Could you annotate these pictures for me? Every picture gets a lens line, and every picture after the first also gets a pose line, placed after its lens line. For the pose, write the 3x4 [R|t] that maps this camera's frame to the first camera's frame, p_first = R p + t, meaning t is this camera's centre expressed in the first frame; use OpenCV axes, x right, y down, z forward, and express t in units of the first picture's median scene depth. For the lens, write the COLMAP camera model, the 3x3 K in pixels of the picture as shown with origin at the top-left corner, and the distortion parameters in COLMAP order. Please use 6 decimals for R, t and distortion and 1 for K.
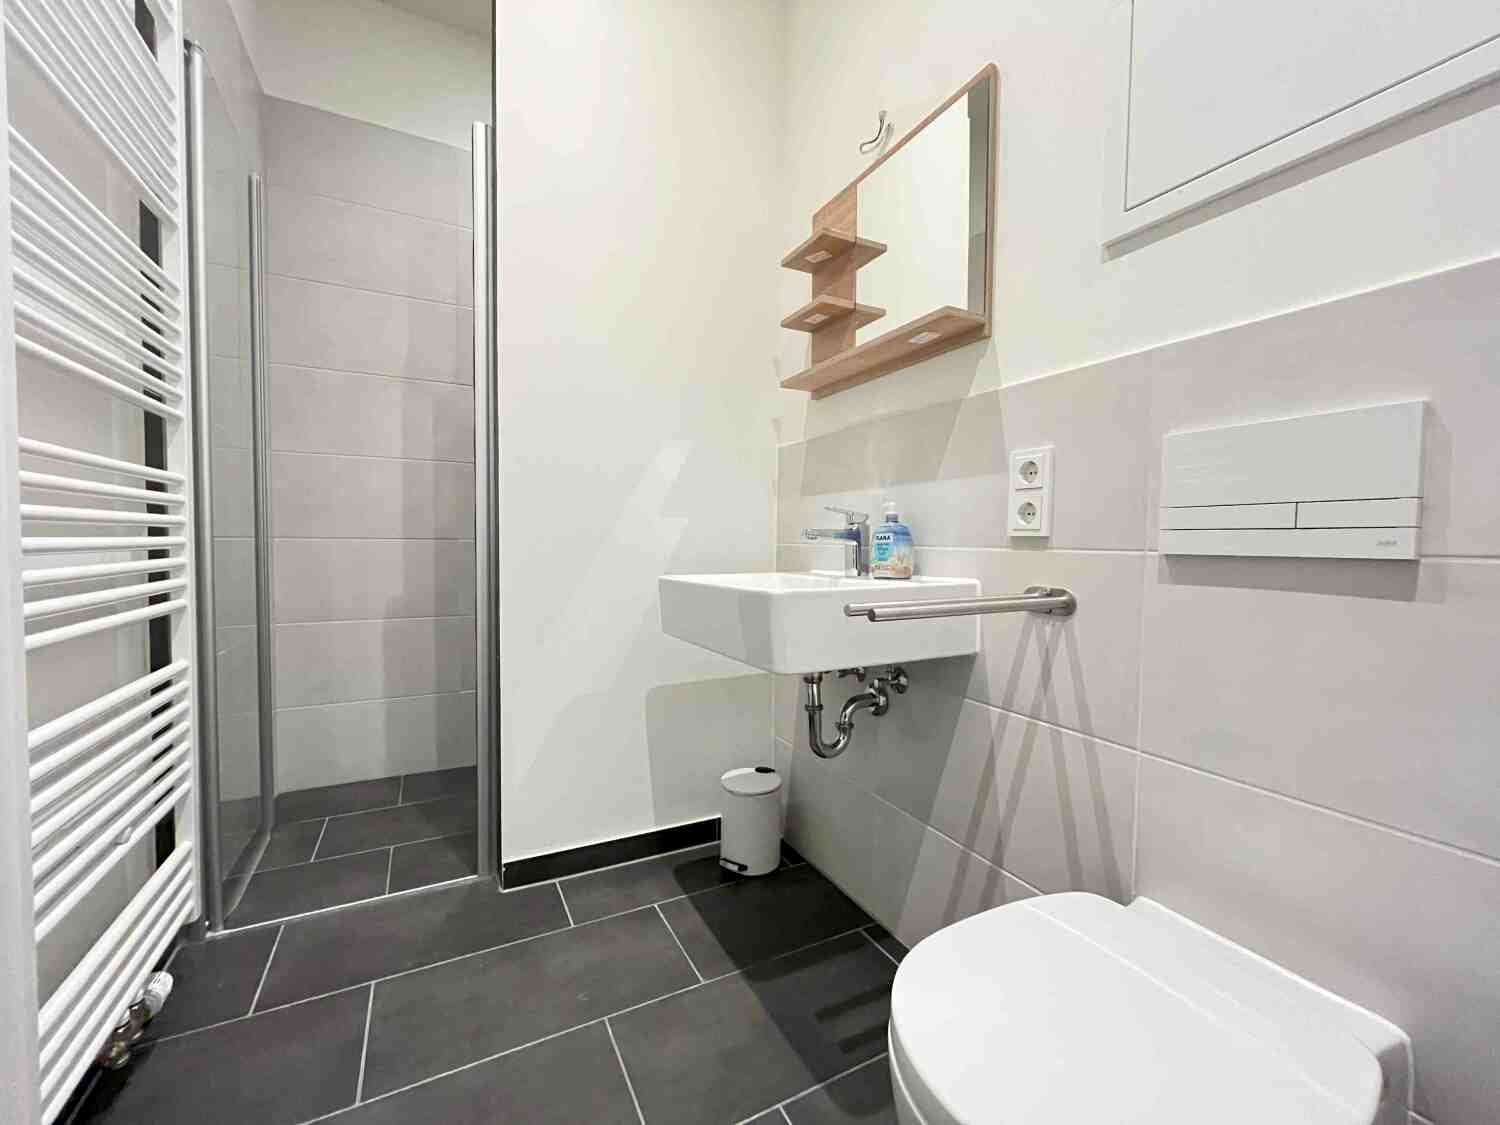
lens RADIAL K [[604.8, 0, 750.0], [0, 604.8, 562.5], [0, 0, 1]] dist [-0.000091, -0.000019]
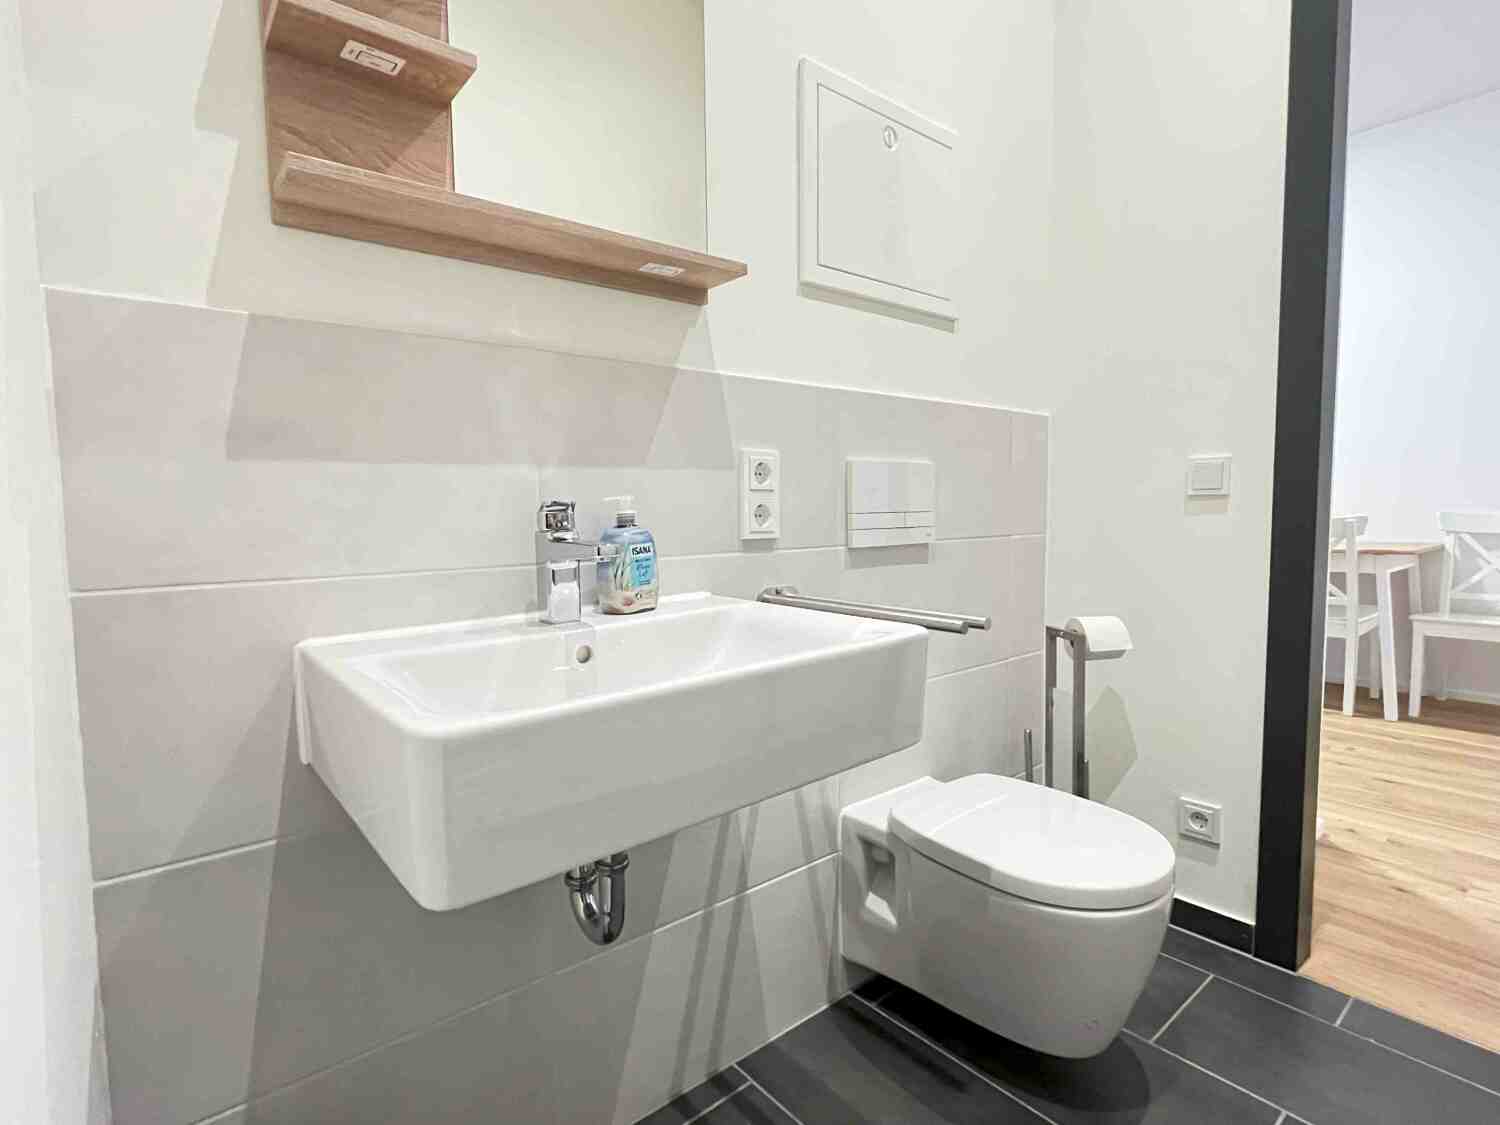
lens RADIAL K [[749.8, 0, 750.0], [0, 749.8, 562.5], [0, 0, 1]] dist [0.002421, 0.000468]
pose [[-0.213352, -0.077858, 0.973868, -0.710095], [0.046373, 0.994889, 0.089698, -0.112333], [-0.975874, 0.064299, -0.208651, 1.244600]]
